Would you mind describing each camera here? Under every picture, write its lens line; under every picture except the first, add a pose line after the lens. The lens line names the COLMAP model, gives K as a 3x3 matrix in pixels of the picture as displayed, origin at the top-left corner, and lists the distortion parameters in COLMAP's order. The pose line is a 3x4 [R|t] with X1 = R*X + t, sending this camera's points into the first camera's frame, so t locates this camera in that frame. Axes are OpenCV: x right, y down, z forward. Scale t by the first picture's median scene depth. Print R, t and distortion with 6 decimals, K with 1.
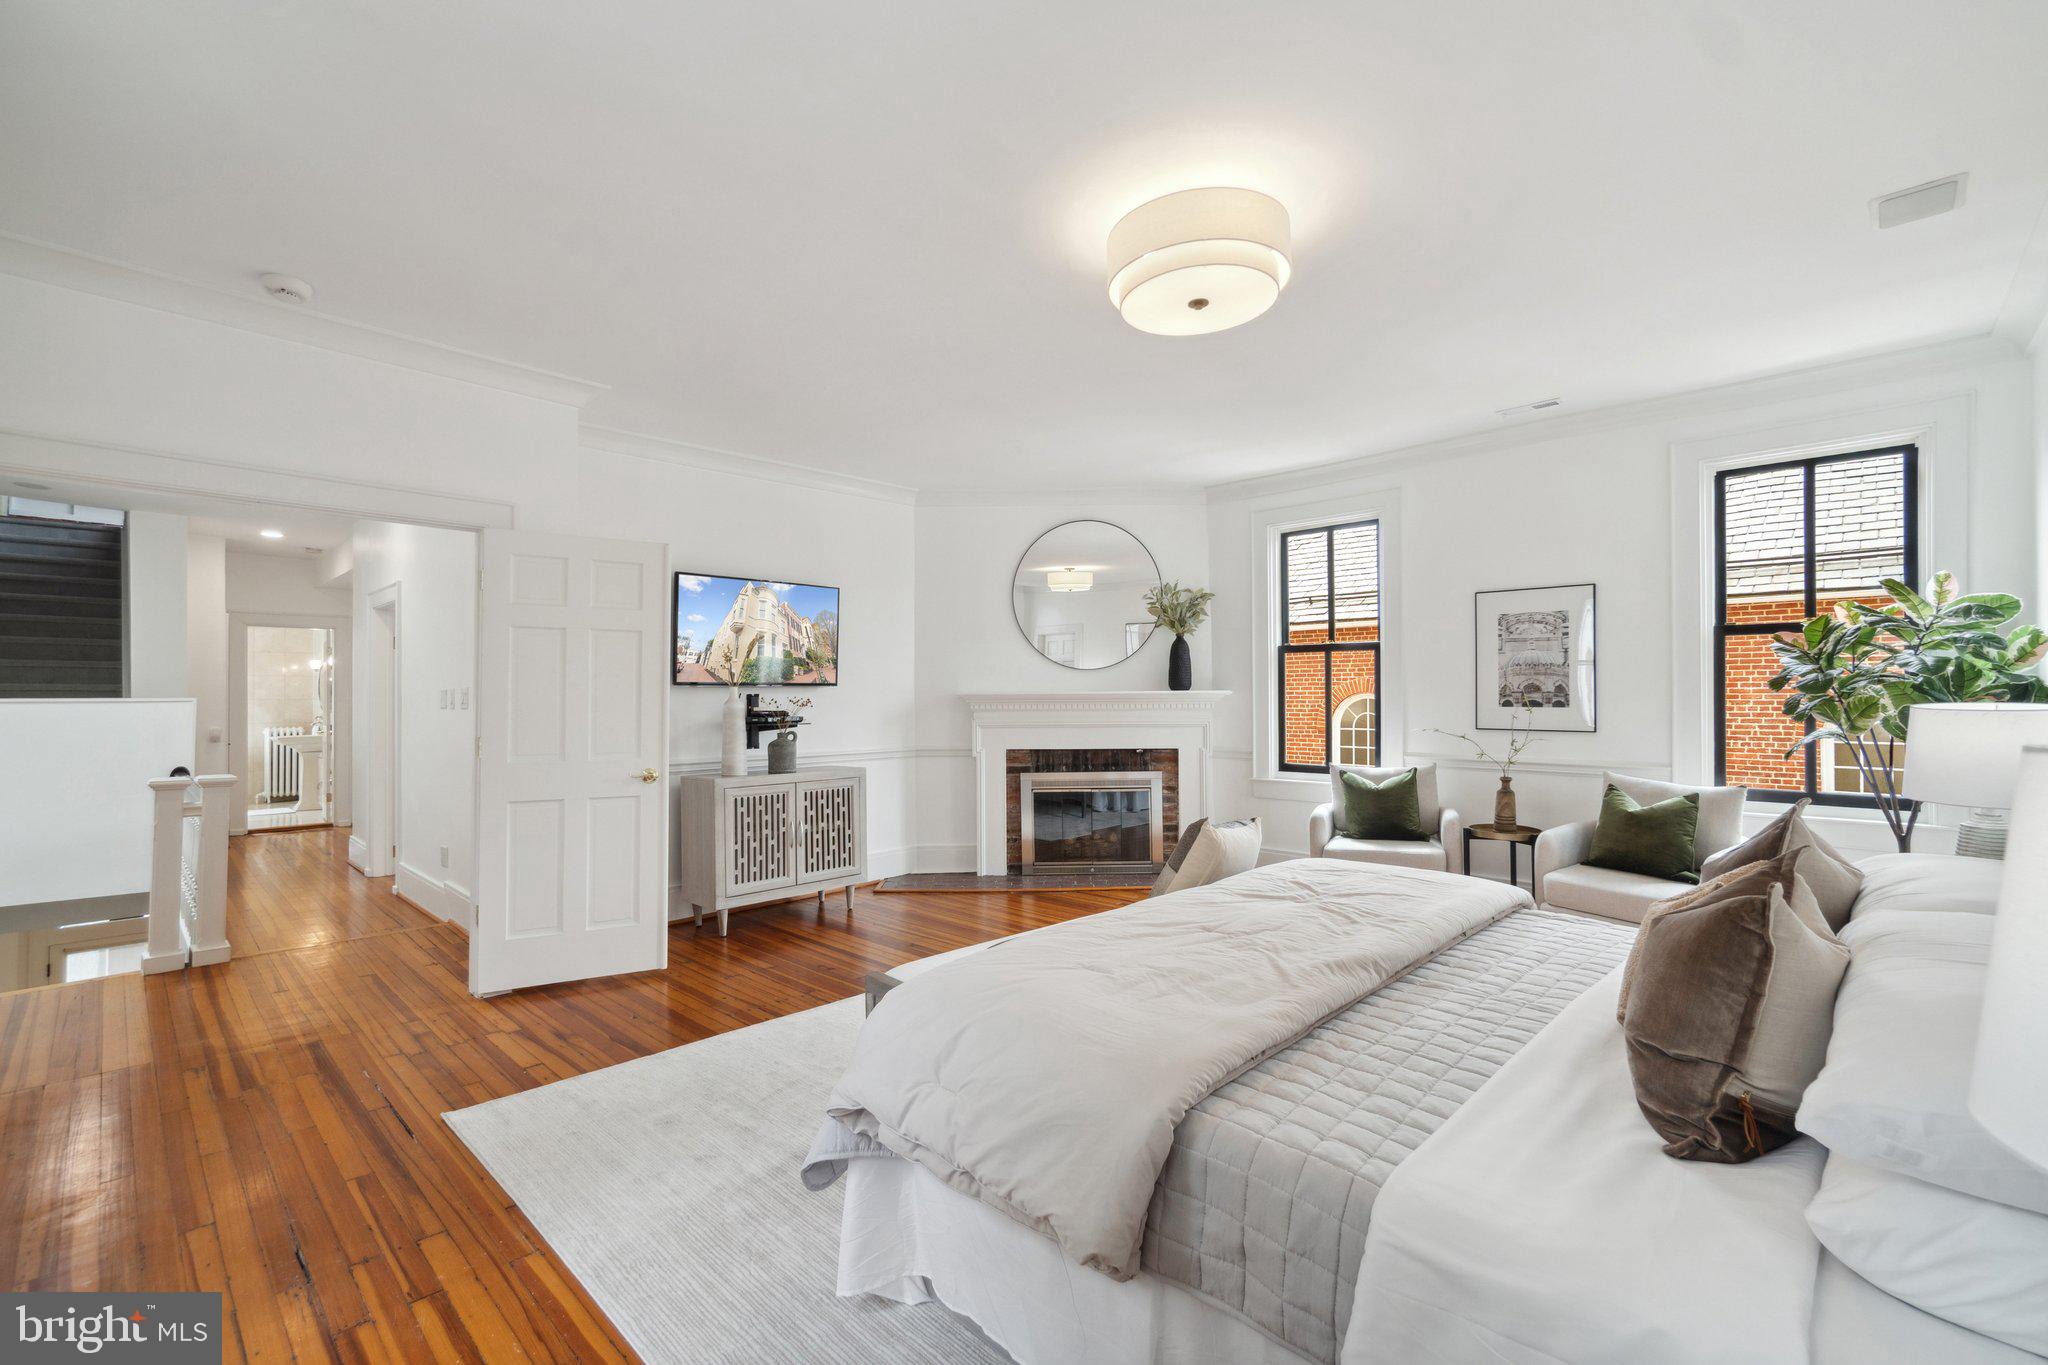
lens RADIAL K [[906.9, 0, 1033.5], [0, 906.9, 692.2], [0, 0, 1]] dist [0.012639, 0.001719]
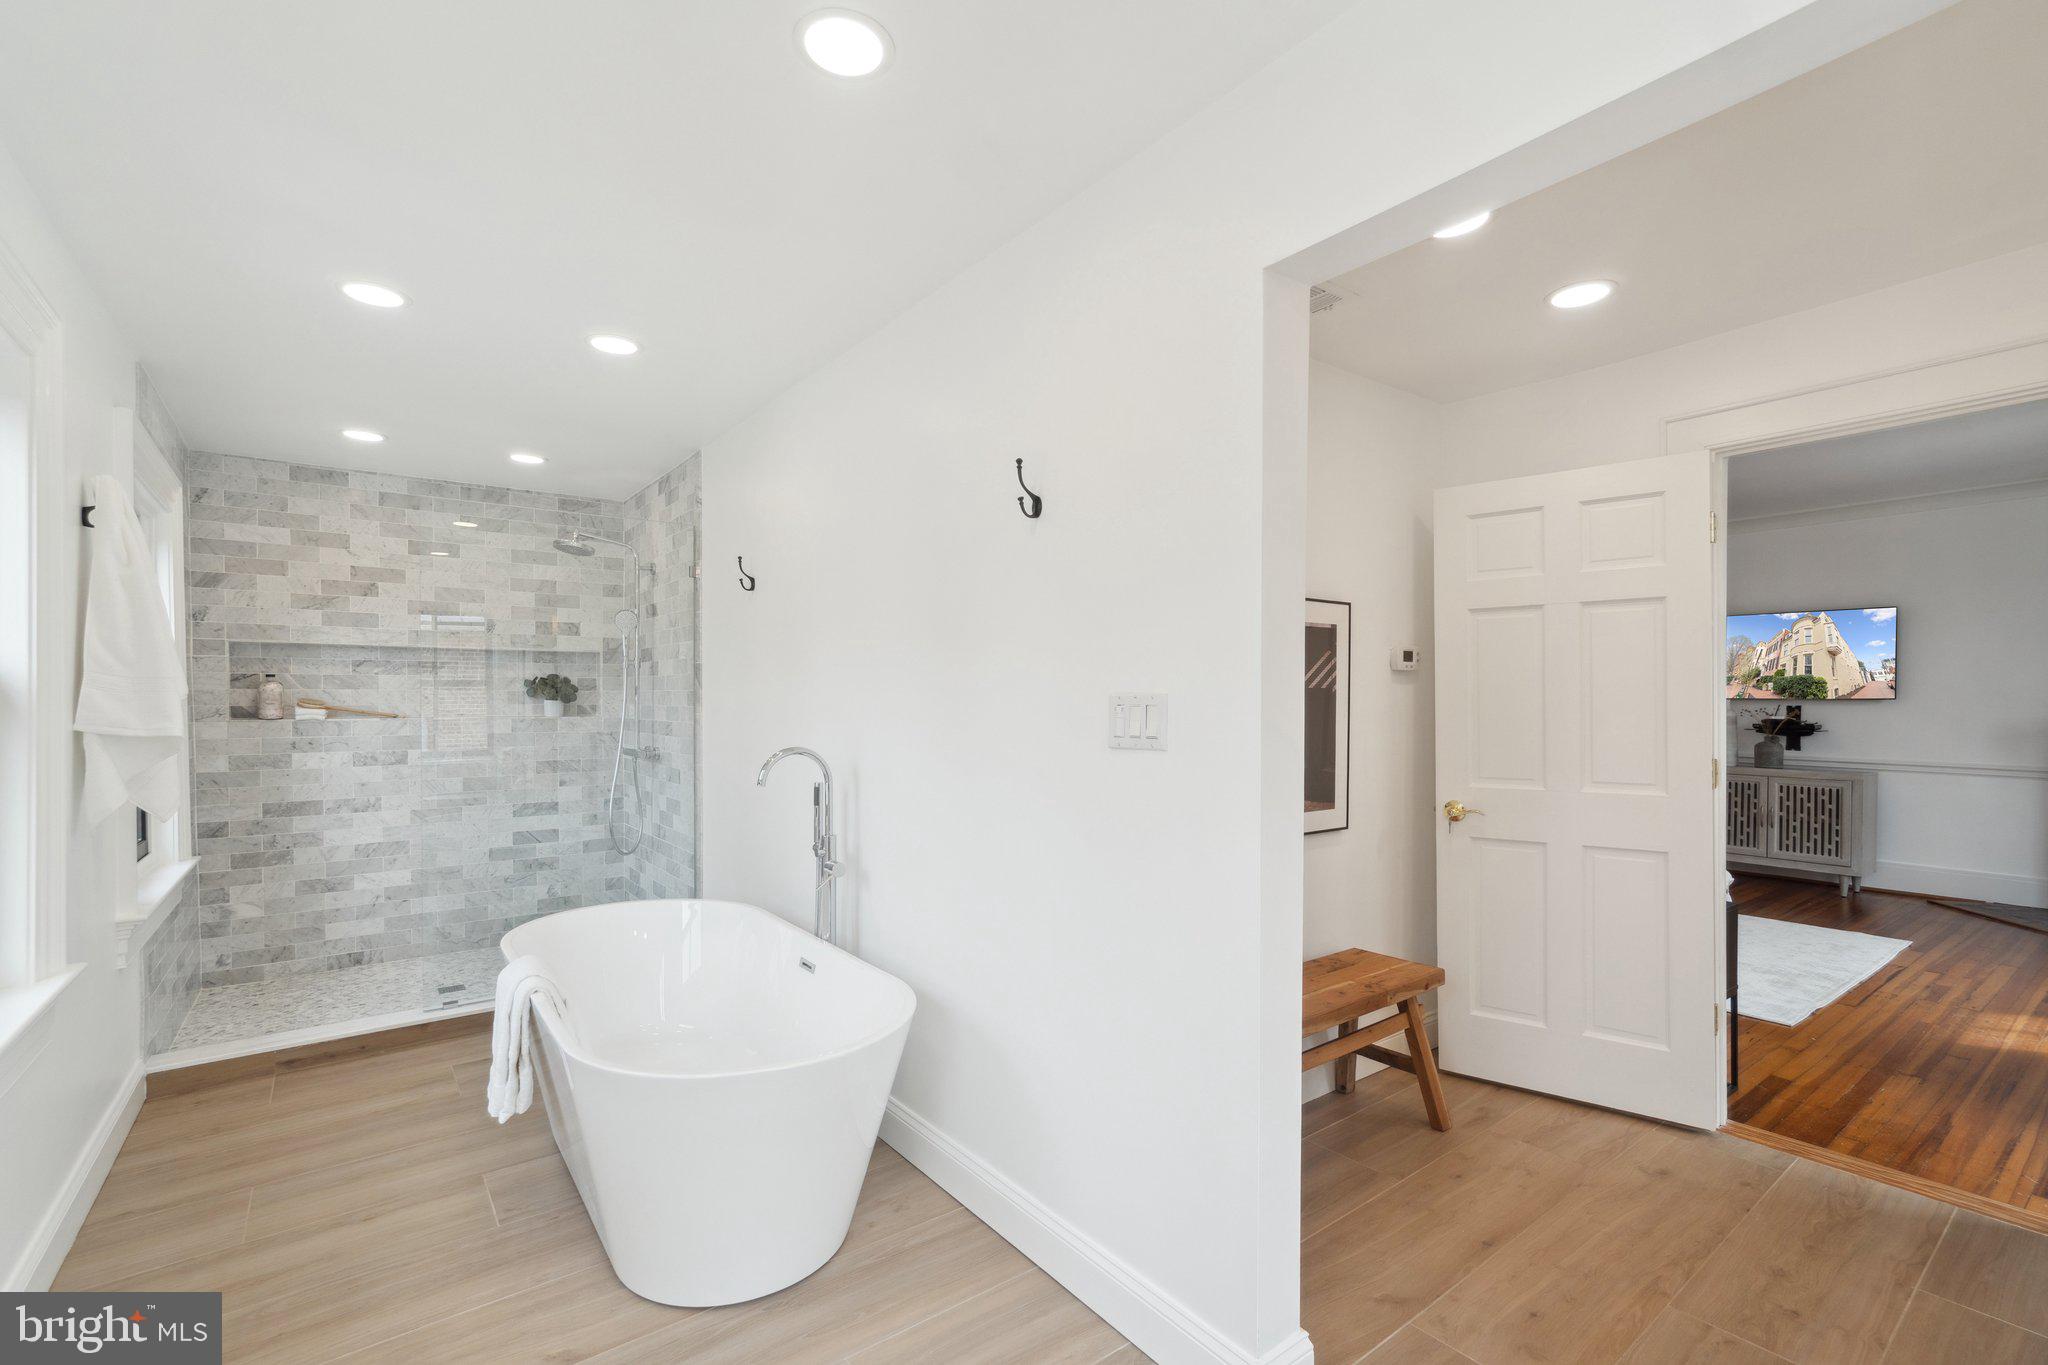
lens RADIAL K [[906.9, 0, 1025.0], [0, 906.9, 684.9], [0, 0, 1]] dist [0.012639, 0.001719]
pose [[-0.160303, 0.007527, -0.987039, 0.846518], [0.005493, 0.999962, 0.006734, -0.030398], [0.987053, -0.004342, -0.160338, 0.134271]]
